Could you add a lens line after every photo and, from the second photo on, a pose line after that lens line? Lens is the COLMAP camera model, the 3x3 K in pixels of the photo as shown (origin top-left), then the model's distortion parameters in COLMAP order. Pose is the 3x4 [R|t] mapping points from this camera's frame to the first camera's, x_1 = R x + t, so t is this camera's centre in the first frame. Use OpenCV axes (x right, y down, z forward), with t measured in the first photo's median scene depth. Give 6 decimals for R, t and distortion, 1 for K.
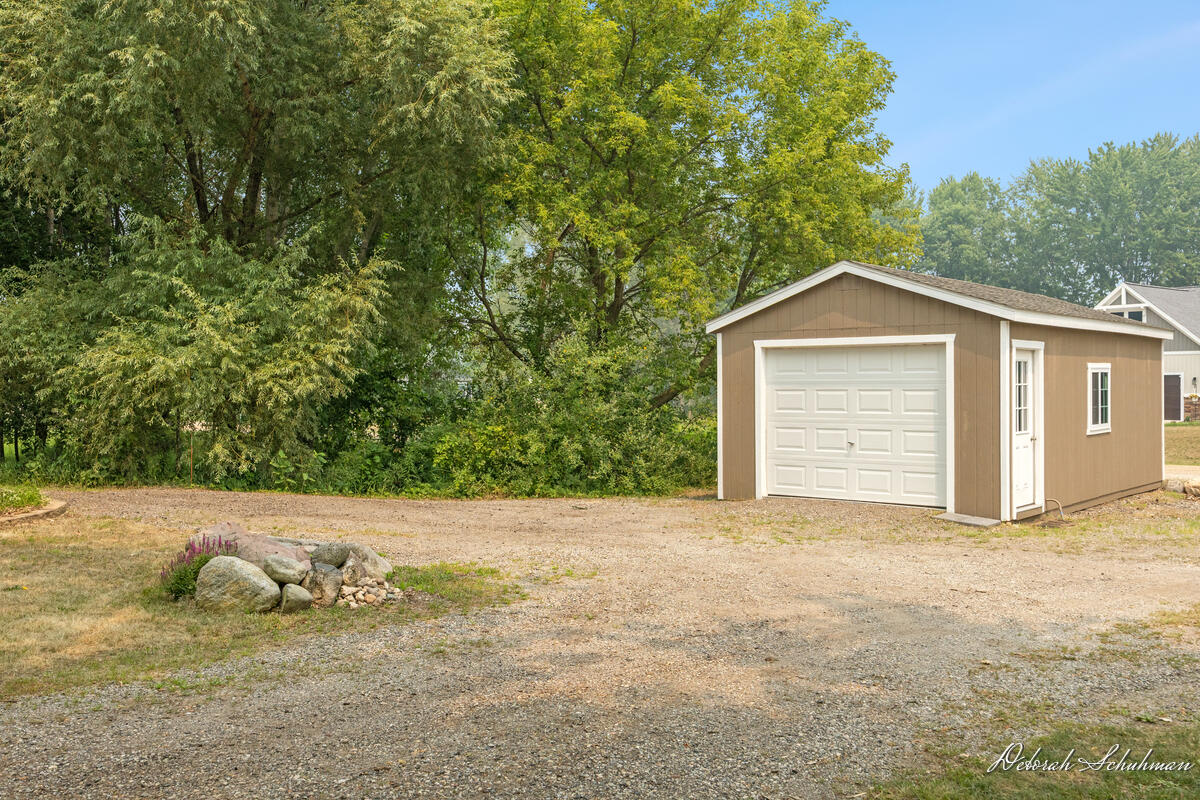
lens RADIAL K [[1110.2, 0, 600.0], [0, 1110.2, 400.0], [0, 0, 1]] dist [0.001120, -0.067965]
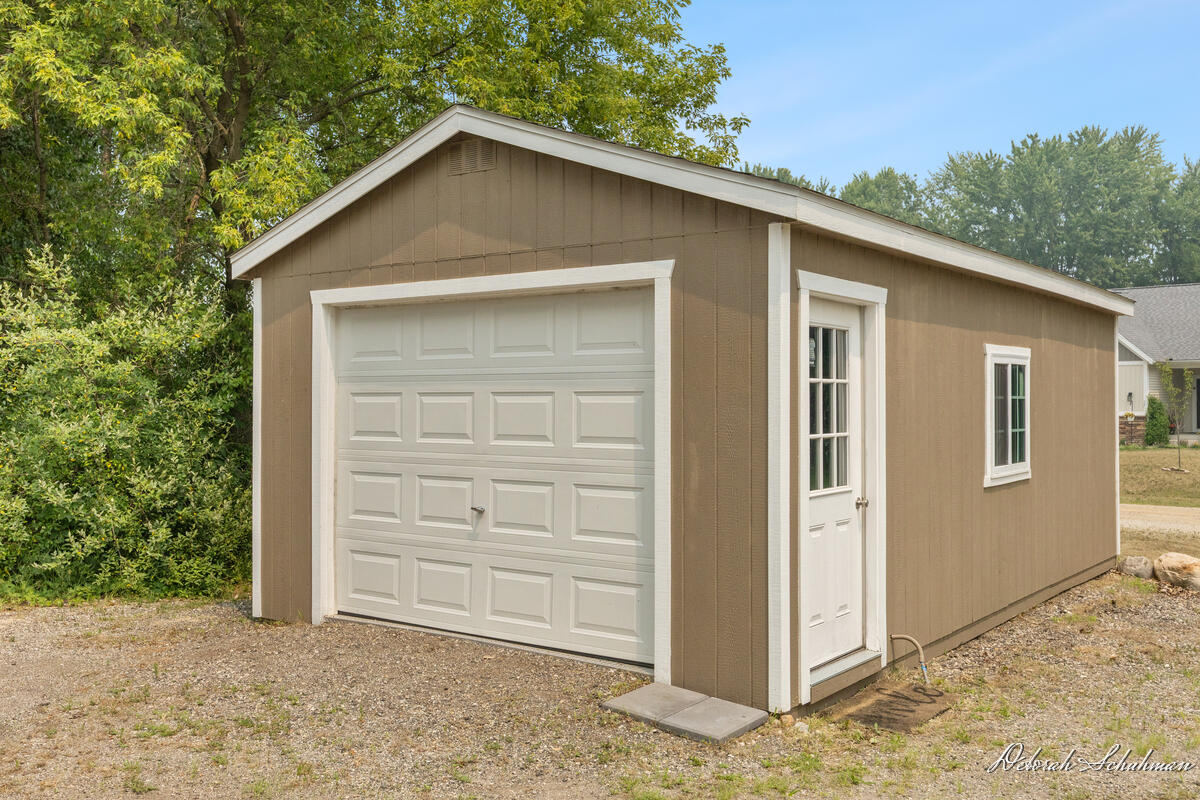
lens RADIAL K [[1257.0, 0, 600.0], [0, 1257.0, 400.0], [0, 0, 1]] dist [-0.004644, 0.001134]
pose [[0.995030, 0.006341, 0.099375, 0.208430], [-0.005007, 0.999894, -0.013669, 0.000661], [-0.099452, 0.013104, 0.994956, 0.447619]]
